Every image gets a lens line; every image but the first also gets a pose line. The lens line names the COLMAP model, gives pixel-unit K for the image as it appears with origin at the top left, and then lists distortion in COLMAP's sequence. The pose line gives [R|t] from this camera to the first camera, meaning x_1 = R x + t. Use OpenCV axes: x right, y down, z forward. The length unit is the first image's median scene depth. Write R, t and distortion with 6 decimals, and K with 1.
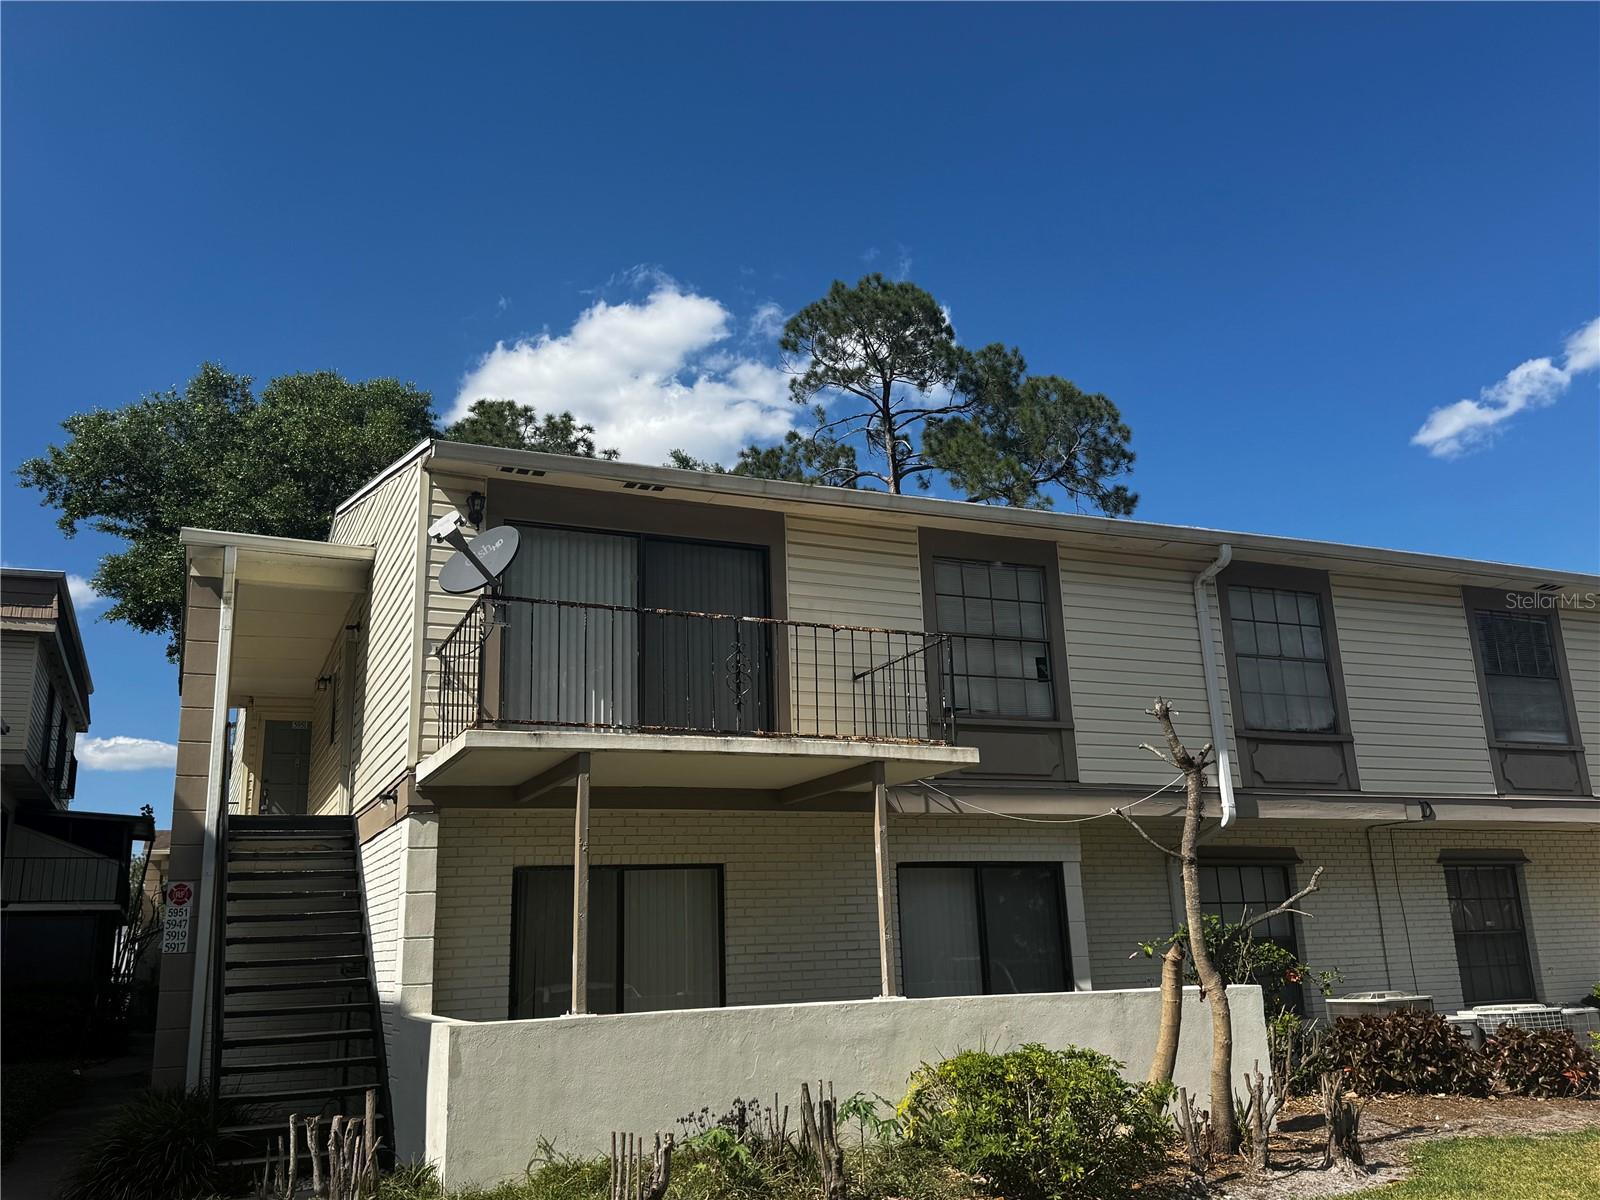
lens RADIAL K [[1337.3, 0, 800.0], [0, 1337.3, 600.0], [0, 0, 1]] dist [0.000792, 0.000992]
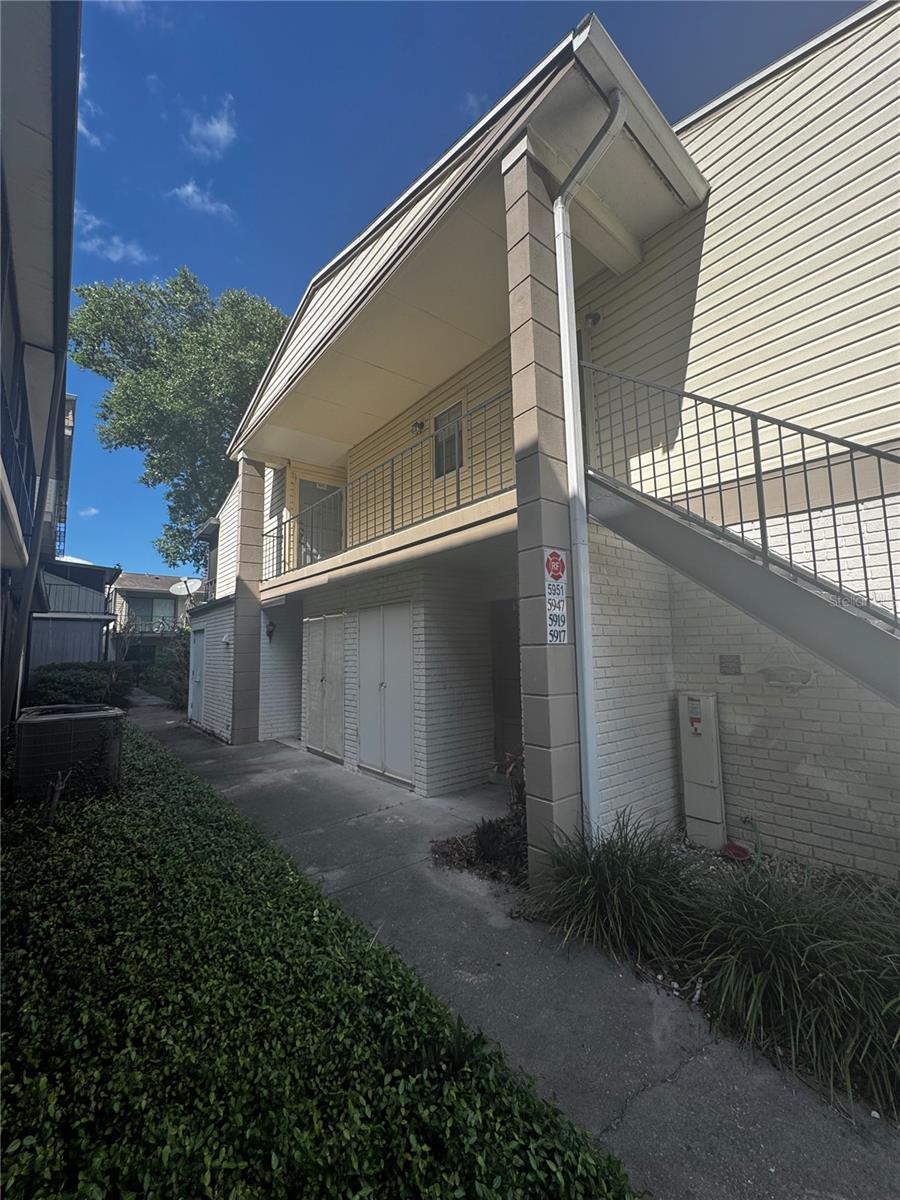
lens RADIAL K [[481.2, 0, 444.7], [0, 481.2, 594.8], [0, 0, 1]] dist [-0.004617, 0.000153]
pose [[0.970198, 0.044452, 0.238202, -0.366008], [-0.077339, 0.988421, 0.130545, 0.129158], [-0.229641, -0.145077, 0.962402, 0.475246]]
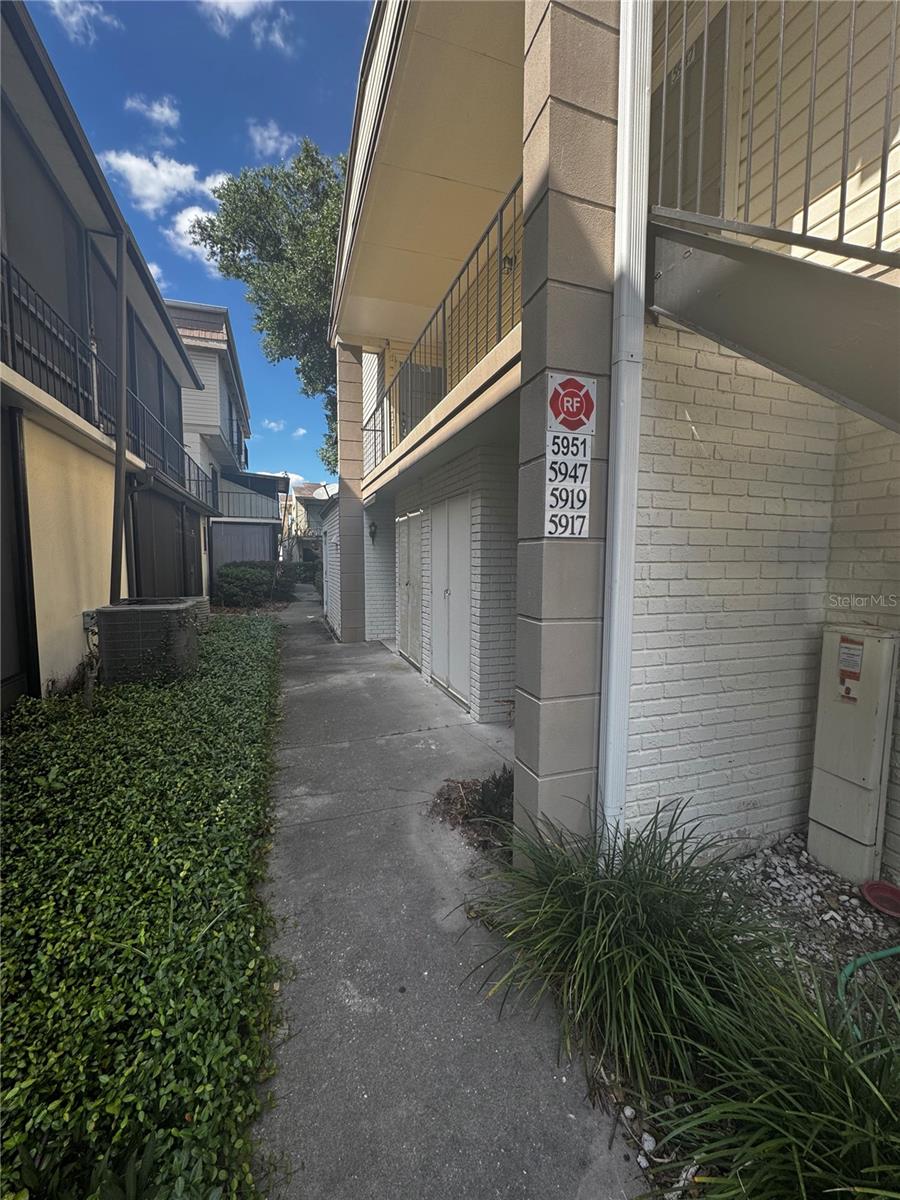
lens RADIAL K [[481.2, 0, 444.7], [0, 481.2, 594.8], [0, 0, 1]] dist [-0.004617, 0.000153]
pose [[0.994343, 0.046200, -0.095640, -0.304755], [-0.011791, 0.942891, 0.332893, 0.142178], [0.105558, -0.329882, 0.938102, 0.521141]]
